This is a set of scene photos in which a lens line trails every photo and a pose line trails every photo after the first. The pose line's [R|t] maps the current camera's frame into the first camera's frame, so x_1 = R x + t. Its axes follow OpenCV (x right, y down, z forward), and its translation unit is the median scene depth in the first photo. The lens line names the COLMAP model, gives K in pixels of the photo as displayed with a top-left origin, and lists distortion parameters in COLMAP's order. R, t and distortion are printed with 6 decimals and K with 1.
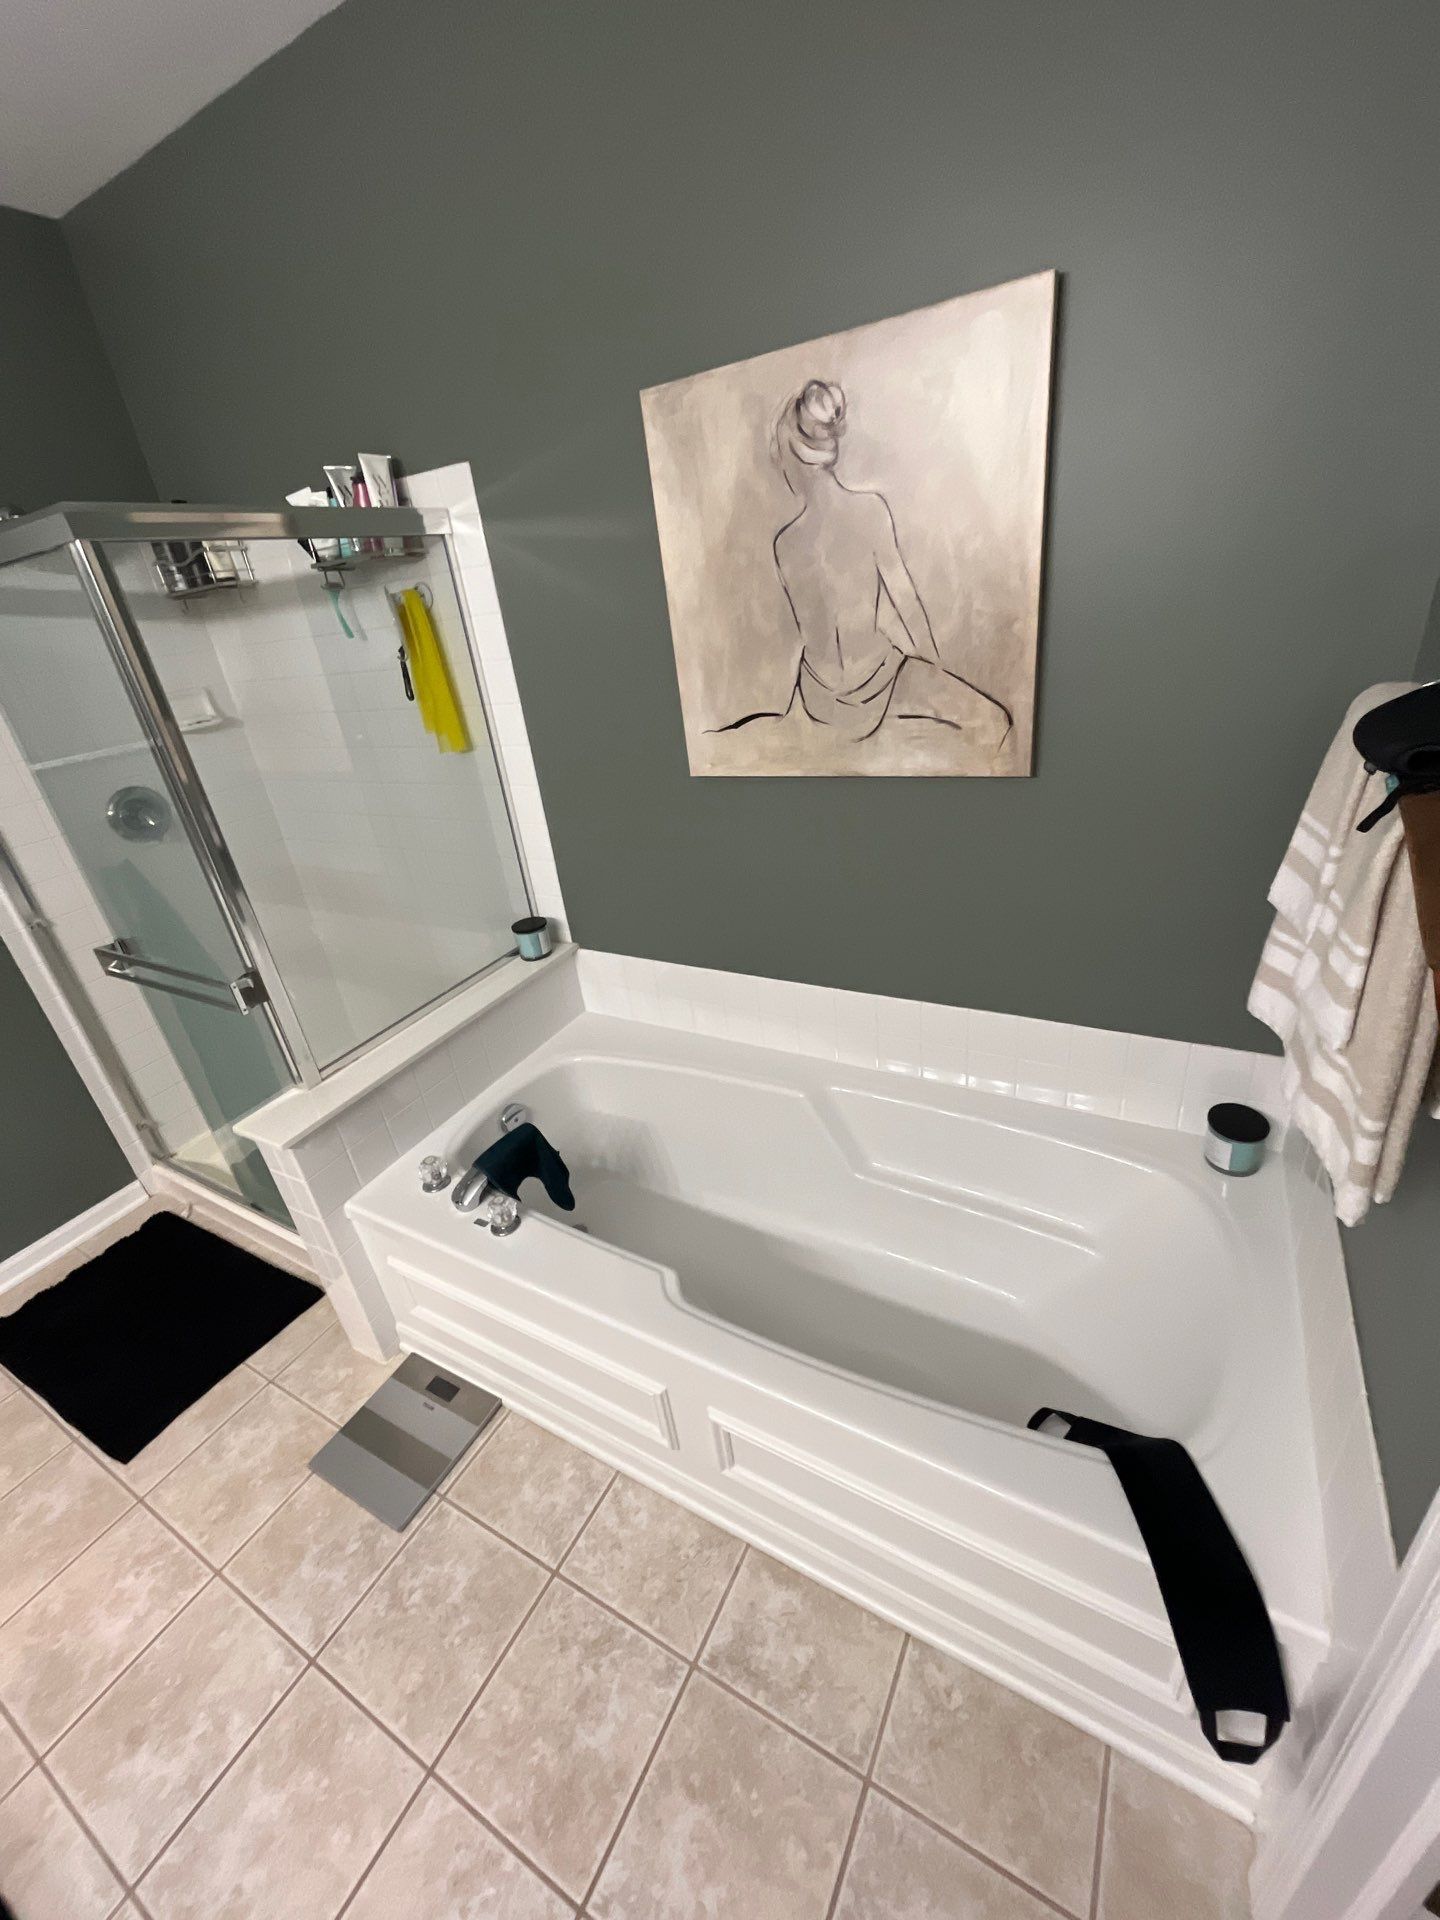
lens RADIAL K [[772.4, 0, 715.4], [0, 772.4, 957.0], [0, 0, 1]] dist [-0.003972, 0.000181]
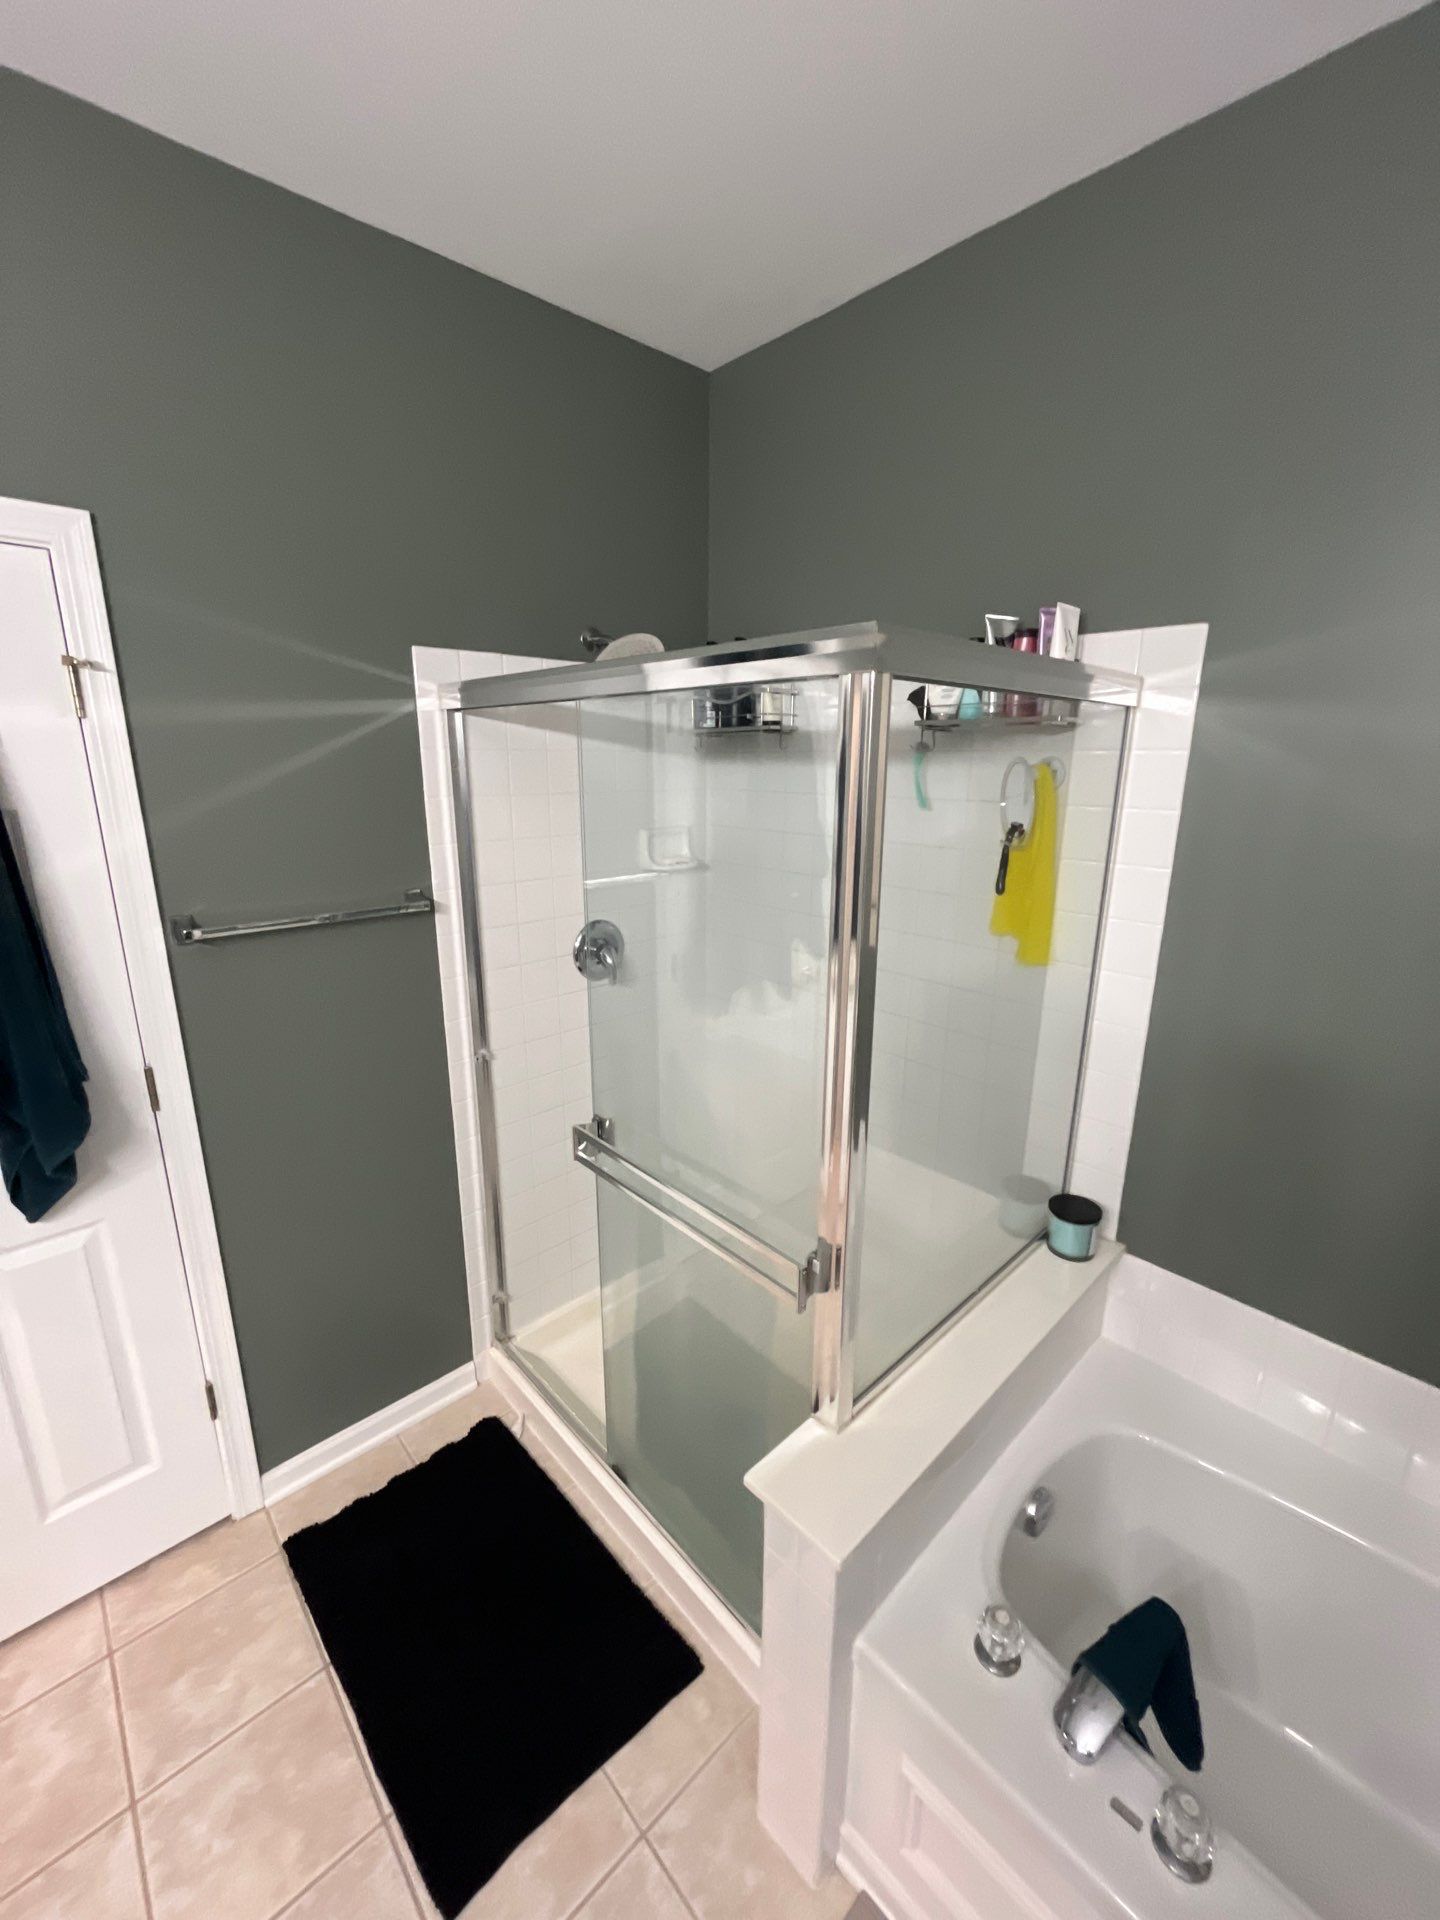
lens RADIAL K [[772.4, 0, 717.6], [0, 772.4, 954.8], [0, 0, 1]] dist [-0.003972, 0.000181]
pose [[0.946536, 0.187351, -0.262619, -0.487035], [-0.232483, 0.960544, -0.152669, -0.096348], [0.223654, 0.205561, 0.952745, 0.224681]]
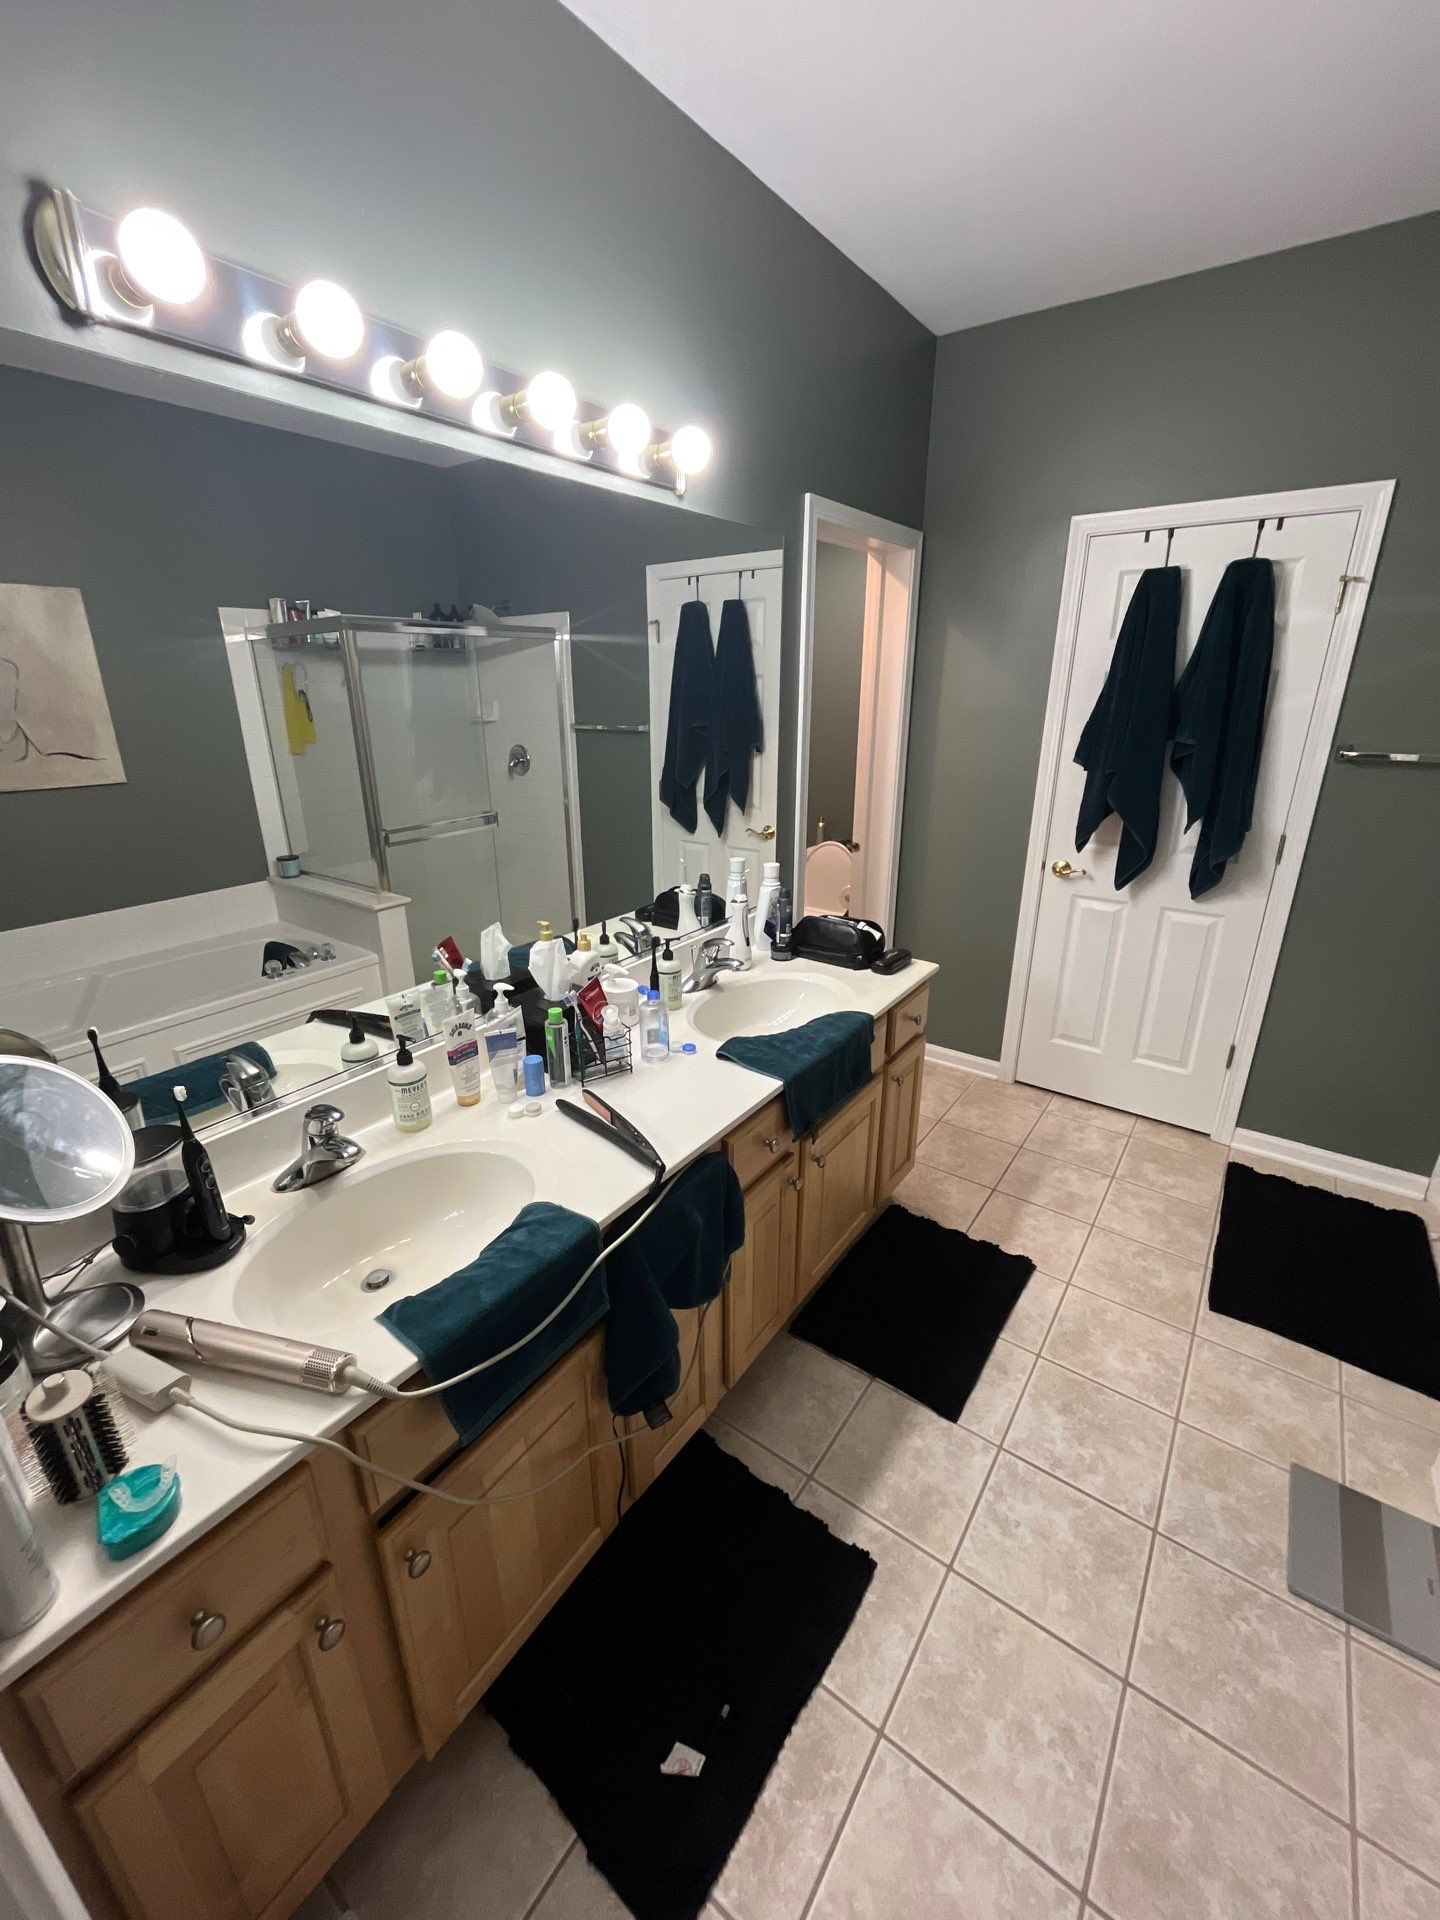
lens RADIAL K [[772.4, 0, 716.1], [0, 772.4, 955.7], [0, 0, 1]] dist [-0.003972, 0.000181]
pose [[-0.116477, 0.436583, -0.892092, 0.134209], [-0.415259, 0.794522, 0.443052, 0.012843], [0.902216, 0.422054, 0.088751, -0.022566]]
